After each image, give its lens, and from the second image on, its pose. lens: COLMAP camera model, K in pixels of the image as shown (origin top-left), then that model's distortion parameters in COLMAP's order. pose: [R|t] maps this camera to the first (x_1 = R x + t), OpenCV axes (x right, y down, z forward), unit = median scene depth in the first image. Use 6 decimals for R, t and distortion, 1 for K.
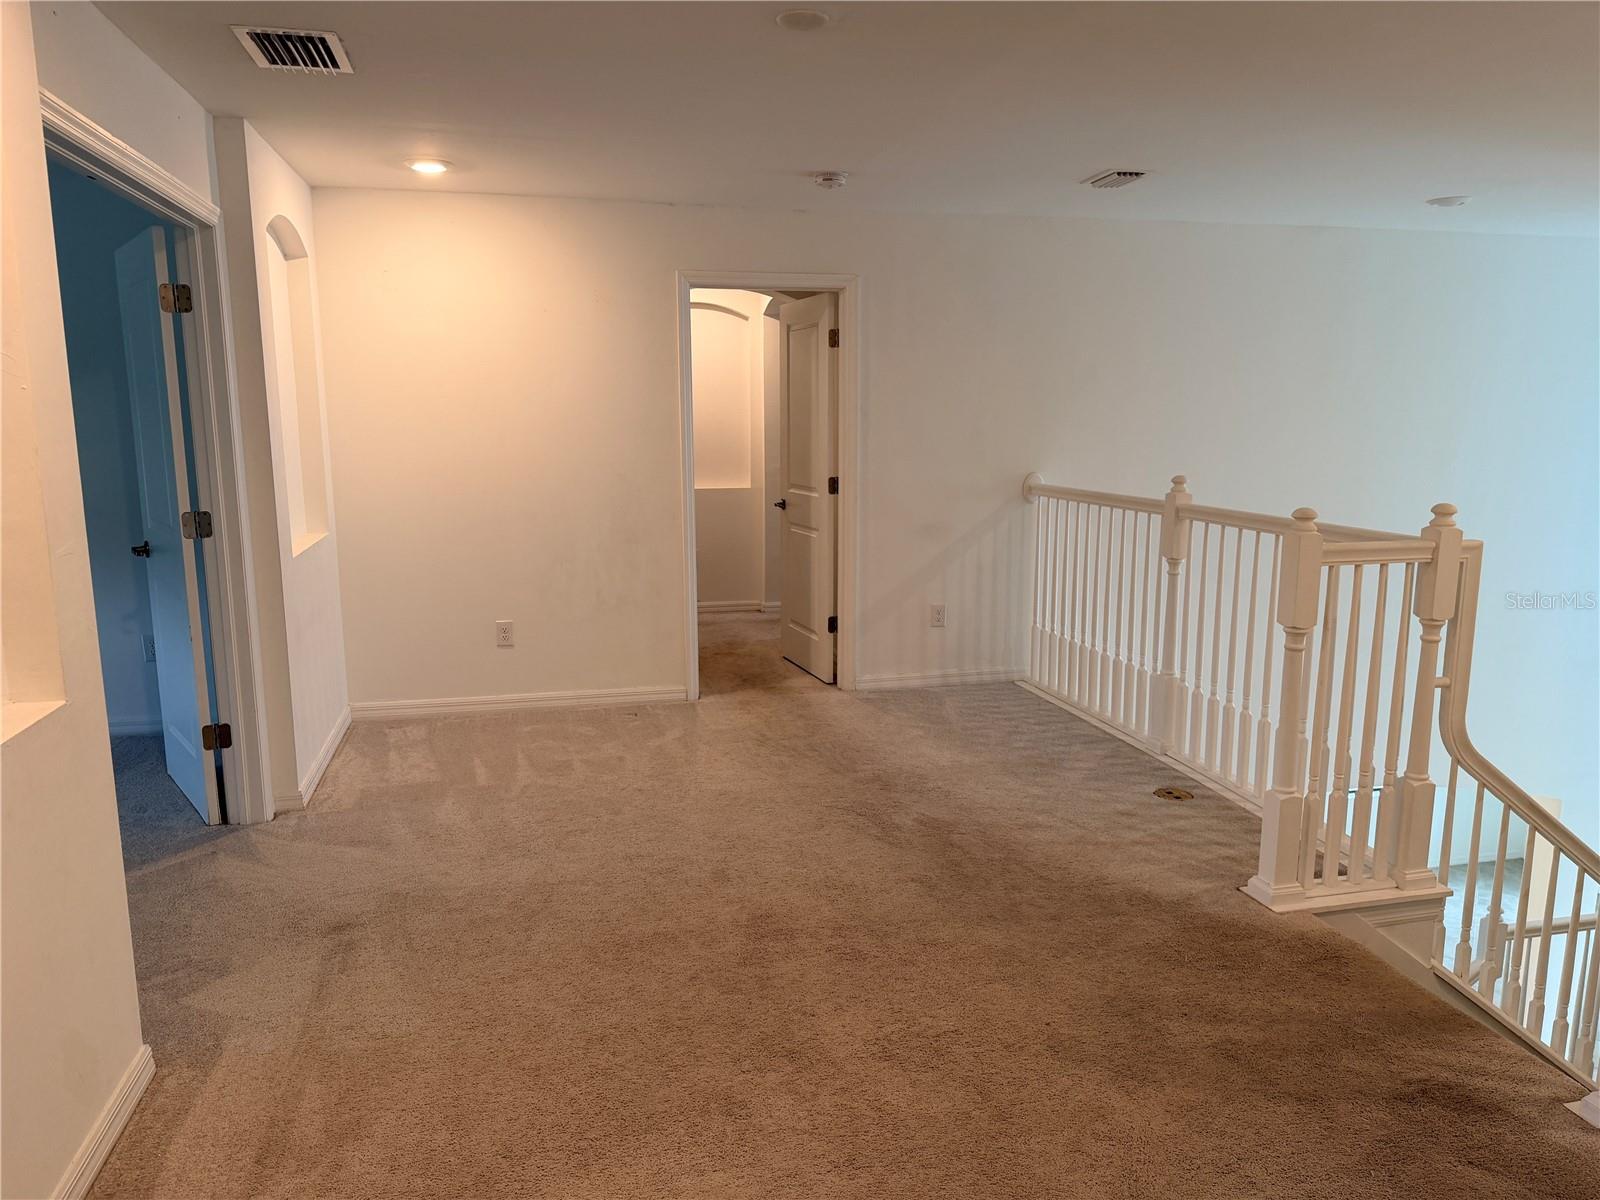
lens RADIAL K [[1106.8, 0, 798.1], [0, 1106.8, 599.4], [0, 0, 1]] dist [0.001269, -0.000609]
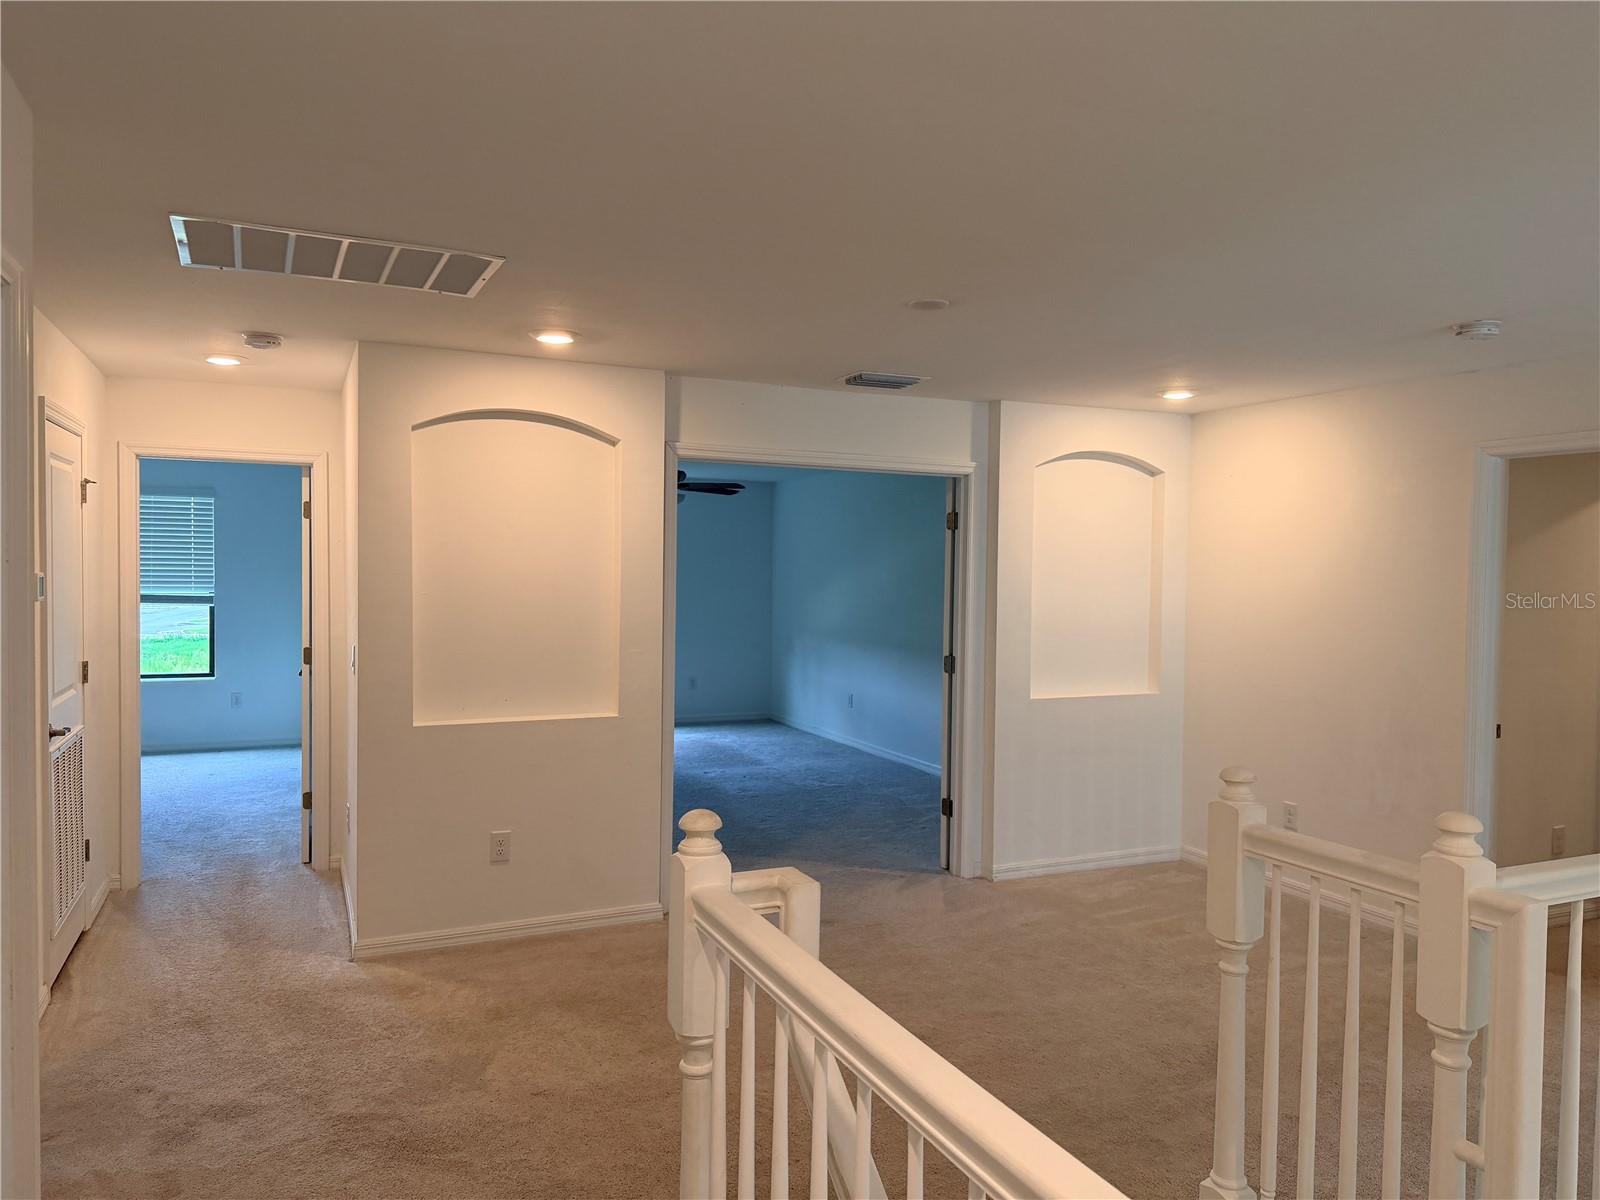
lens RADIAL K [[1106.8, 0, 796.7], [0, 1106.8, 602.8], [0, 0, 1]] dist [0.001269, -0.000609]
pose [[0.180780, 0.033853, -0.982941, 0.856369], [-0.180983, 0.983486, 0.000586, -0.107361], [0.966728, 0.177790, 0.183921, 0.467262]]
